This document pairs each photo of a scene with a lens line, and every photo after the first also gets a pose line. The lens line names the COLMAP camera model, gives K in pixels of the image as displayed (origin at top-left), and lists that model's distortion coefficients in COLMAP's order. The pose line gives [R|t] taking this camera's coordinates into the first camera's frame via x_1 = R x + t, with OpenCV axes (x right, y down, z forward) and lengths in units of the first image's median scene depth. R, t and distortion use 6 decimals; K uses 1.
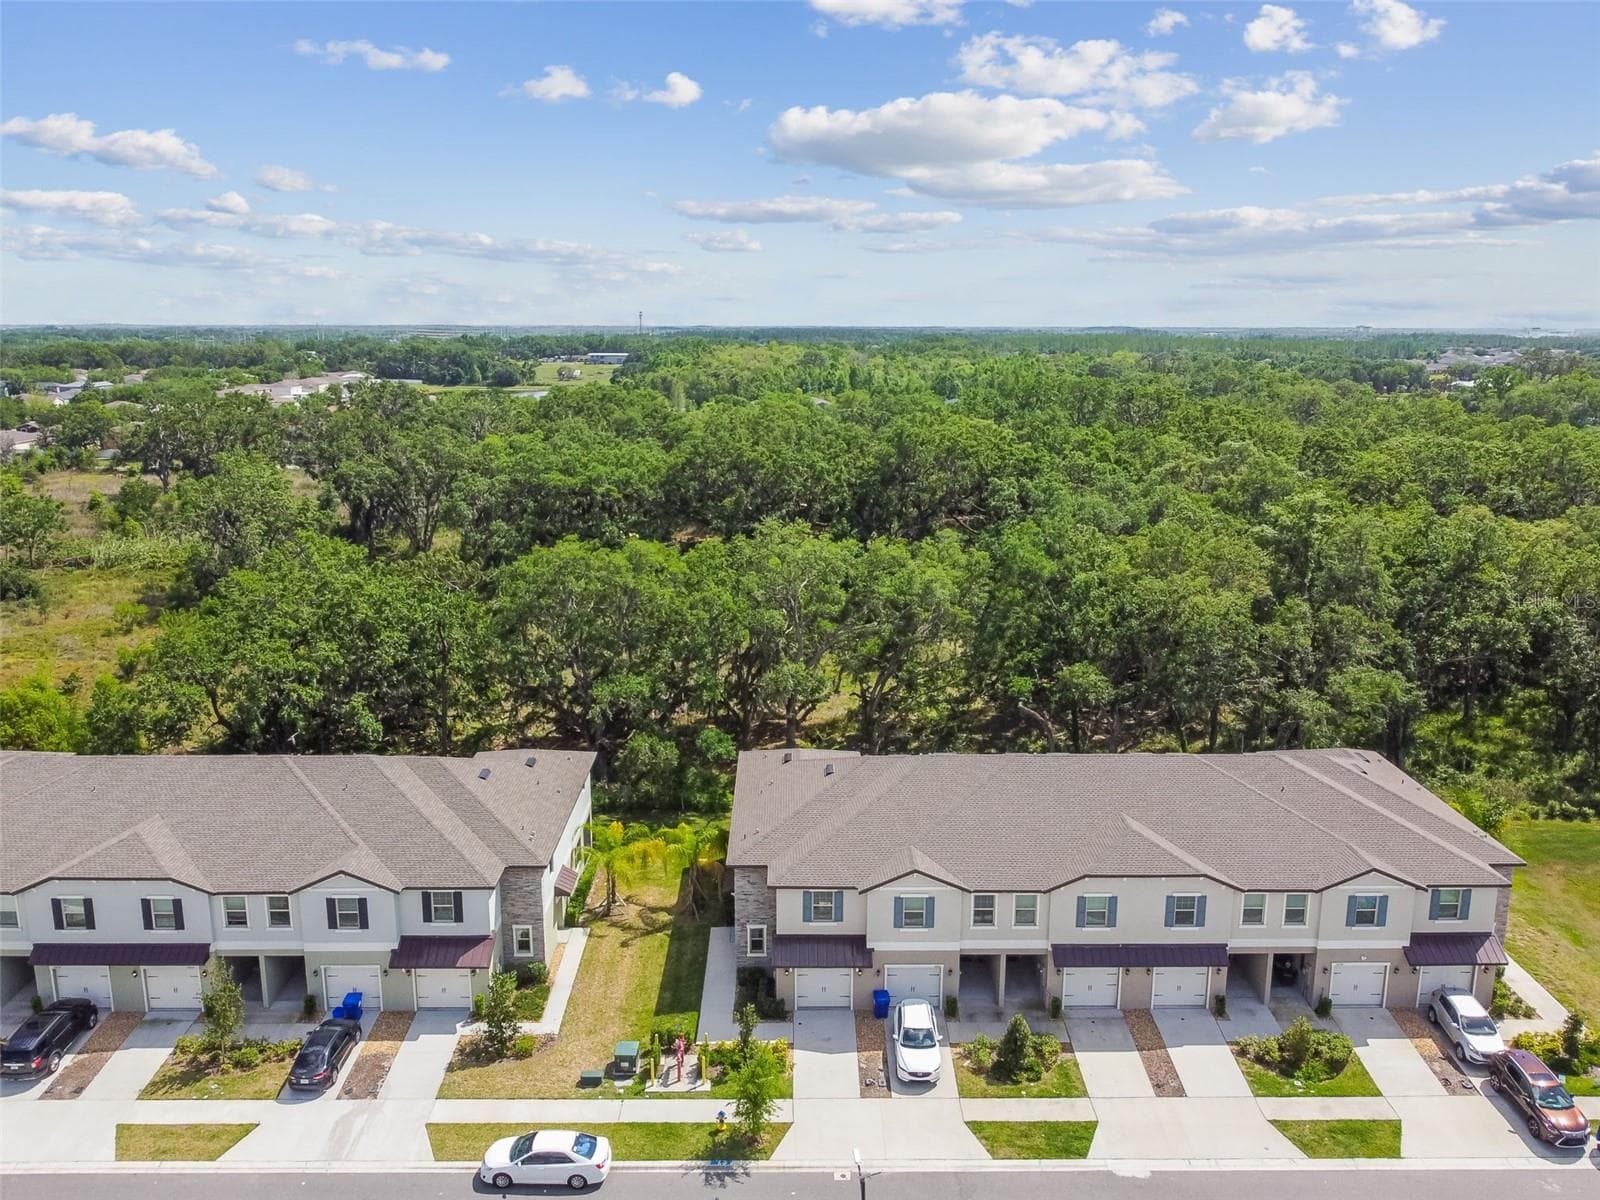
lens RADIAL K [[1213.3, 0, 800.1], [0, 1213.3, 624.6], [0, 0, 1]] dist [-0.002008, -0.004117]
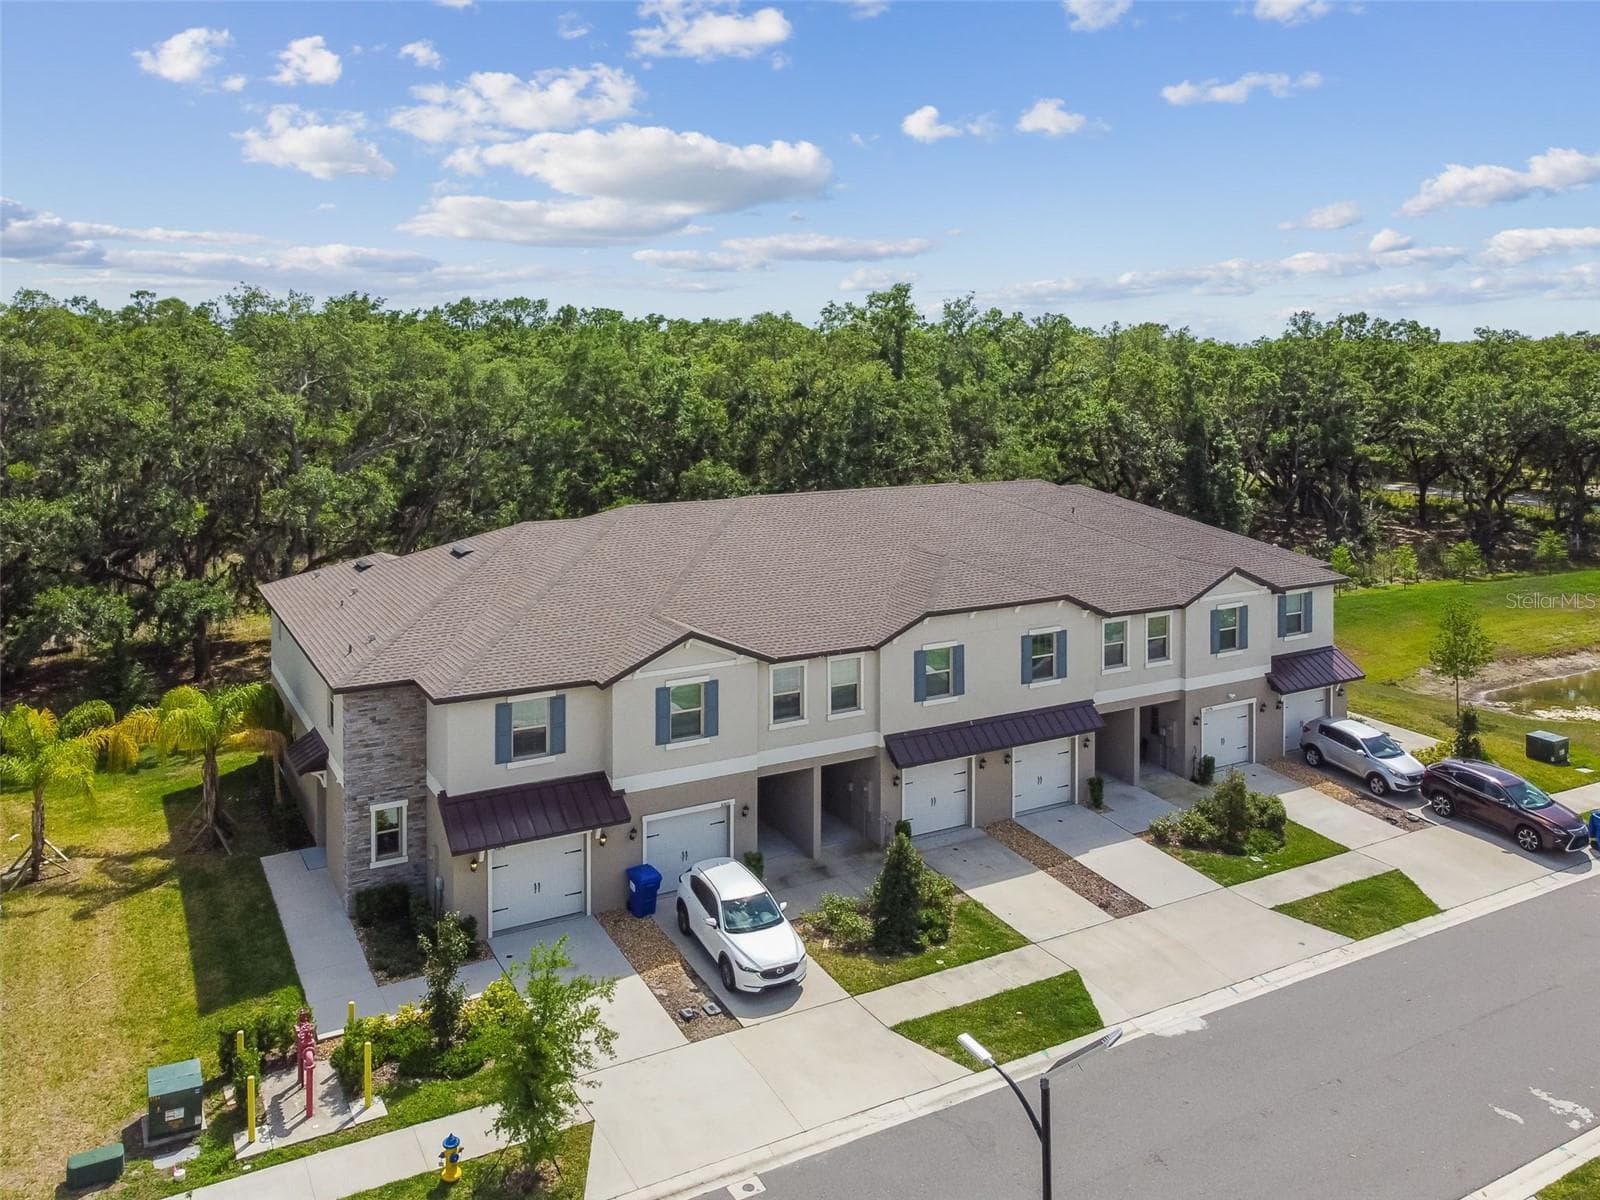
lens RADIAL K [[1277.6, 0, 805.2], [0, 1277.6, 356.3], [0, 0, 1]] dist [0.001712, -0.004415]
pose [[0.874413, -0.004964, 0.485158, -0.158115], [0.110944, 0.975500, -0.189976, 0.192624], [-0.472328, 0.219943, 0.853540, 0.401268]]
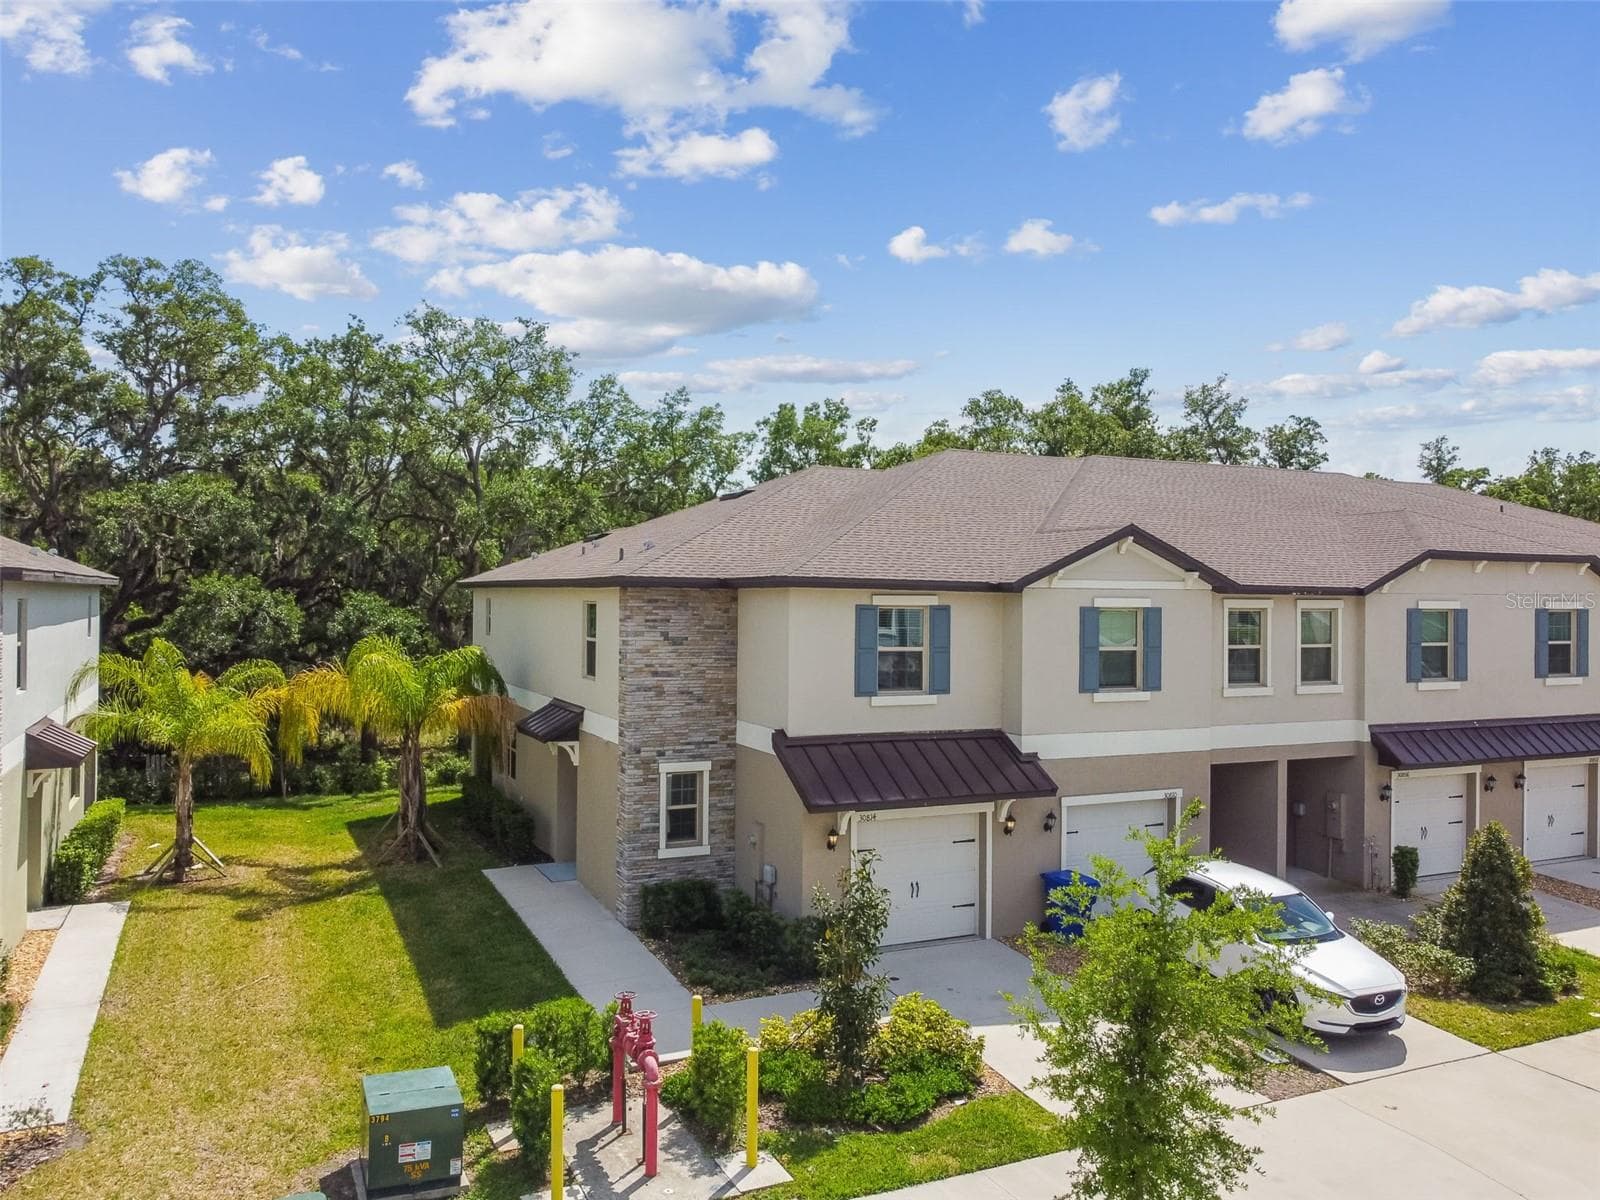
lens RADIAL K [[1213.3, 0, 803.6], [0, 1213.3, 584.1], [0, 0, 1]] dist [-0.002008, -0.004117]
pose [[0.909227, 0.011583, 0.416140, -0.164916], [0.084749, 0.973530, -0.212267, 0.291953], [-0.407584, 0.228267, 0.884177, 0.688507]]
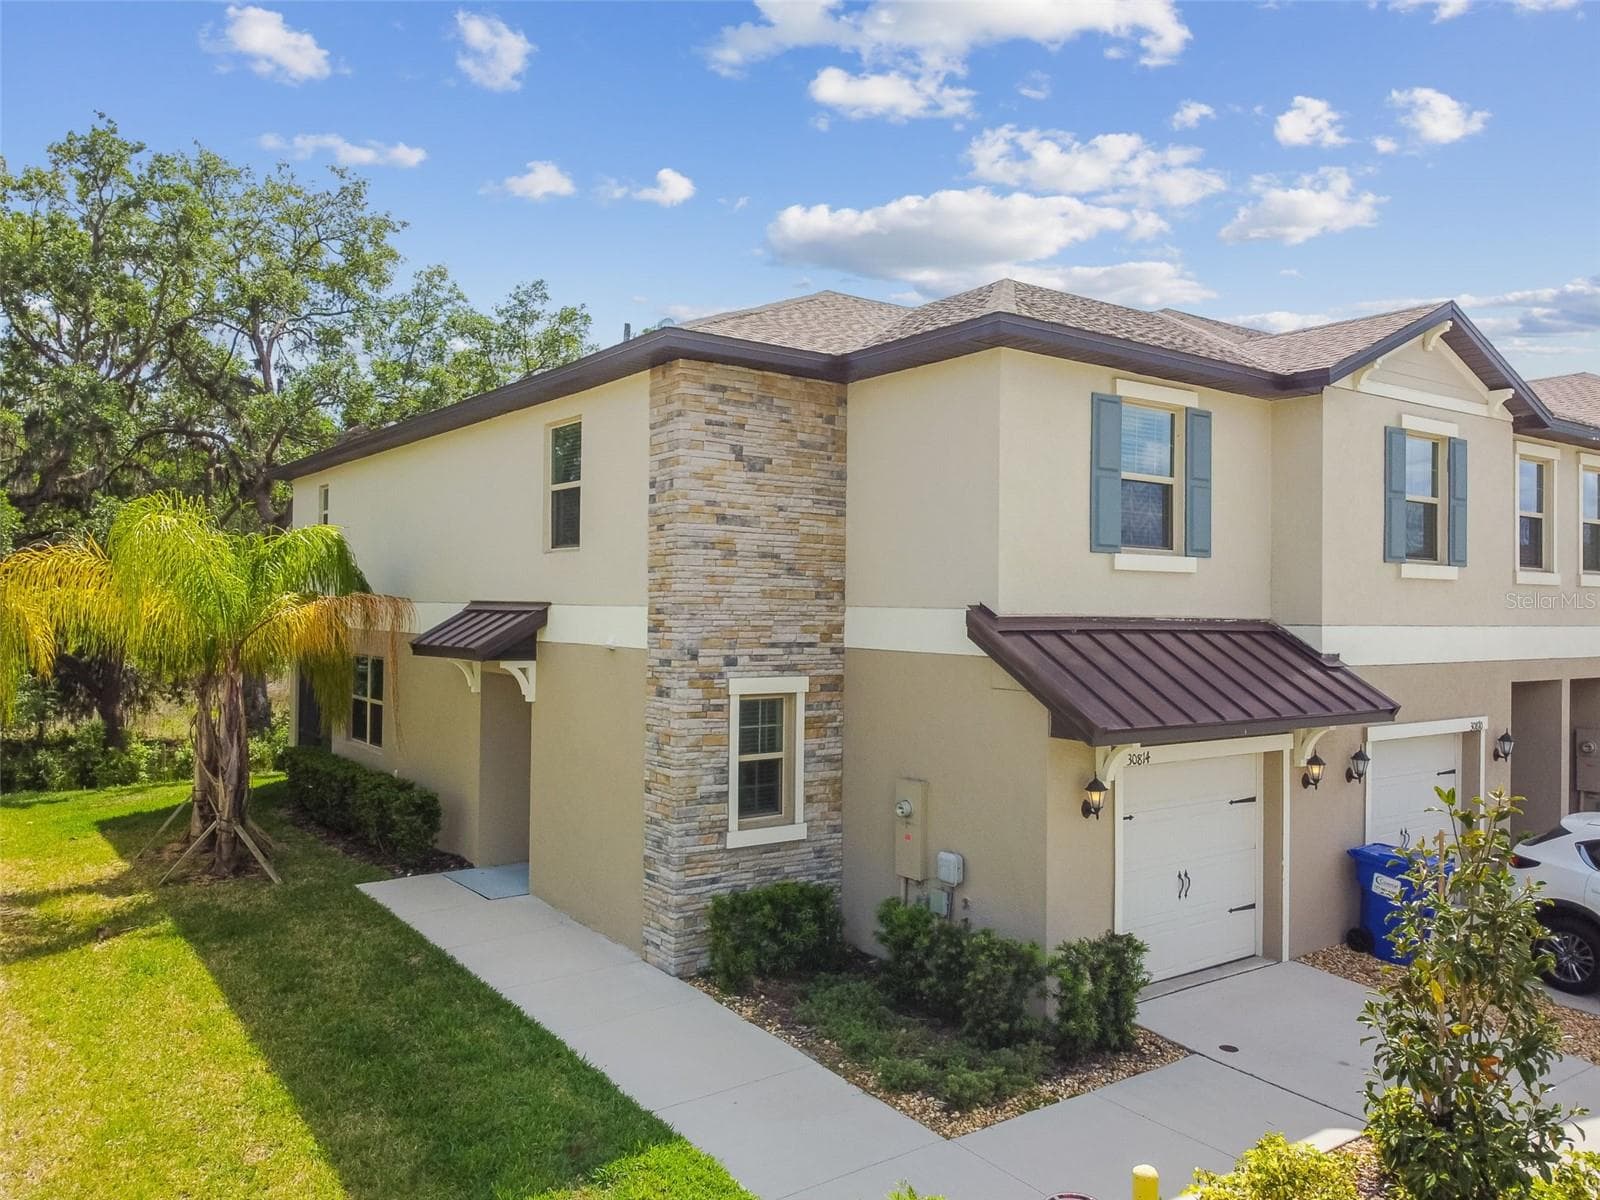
lens RADIAL K [[1213.3, 0, 803.7], [0, 1213.3, 584.7], [0, 0, 1]] dist [-0.002008, -0.004117]
pose [[0.816139, 0.016063, 0.577633, -0.159660], [0.119373, 0.973365, -0.195730, 0.289329], [-0.565391, 0.228696, 0.792484, 0.877177]]
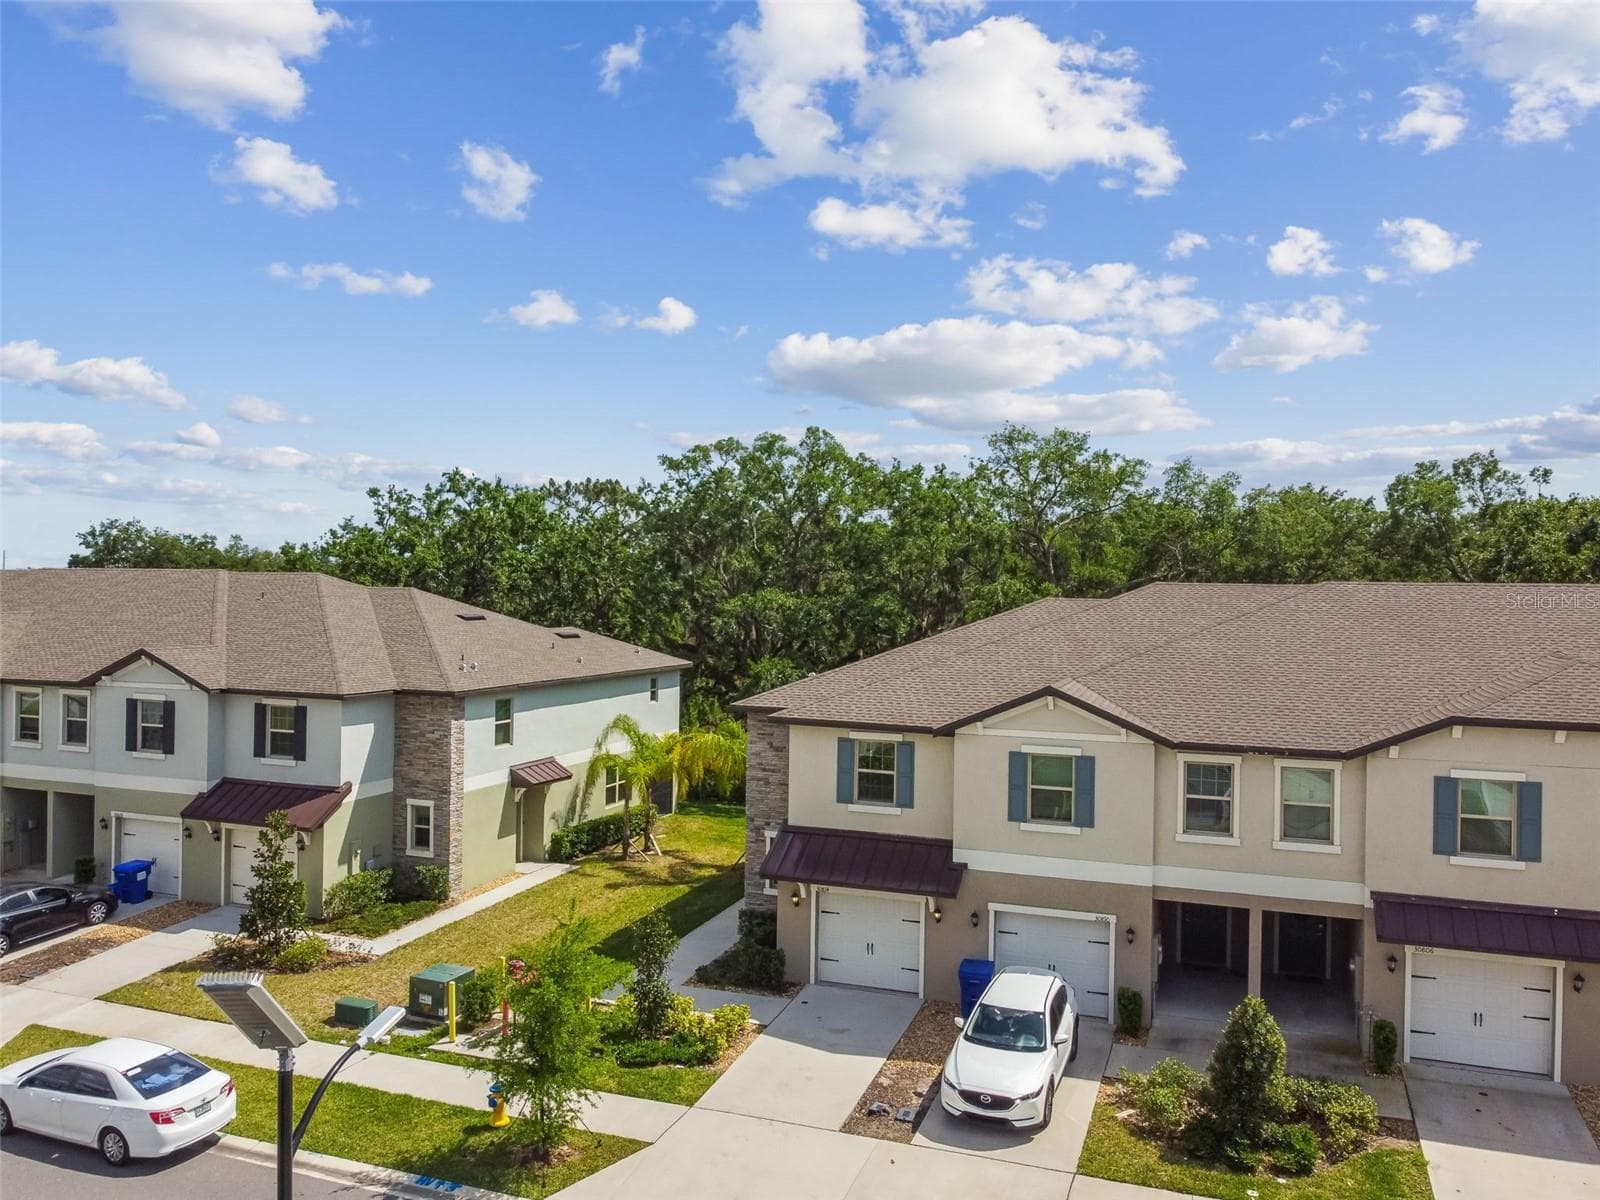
lens RADIAL K [[1213.3, 0, 799.9], [0, 1213.3, 587.6], [0, 0, 1]] dist [-0.002008, -0.004117]
pose [[0.937488, 0.012183, -0.347803, 0.166278], [-0.091549, 0.972821, -0.212692, 0.270805], [0.335759, 0.231237, 0.913124, 0.515553]]
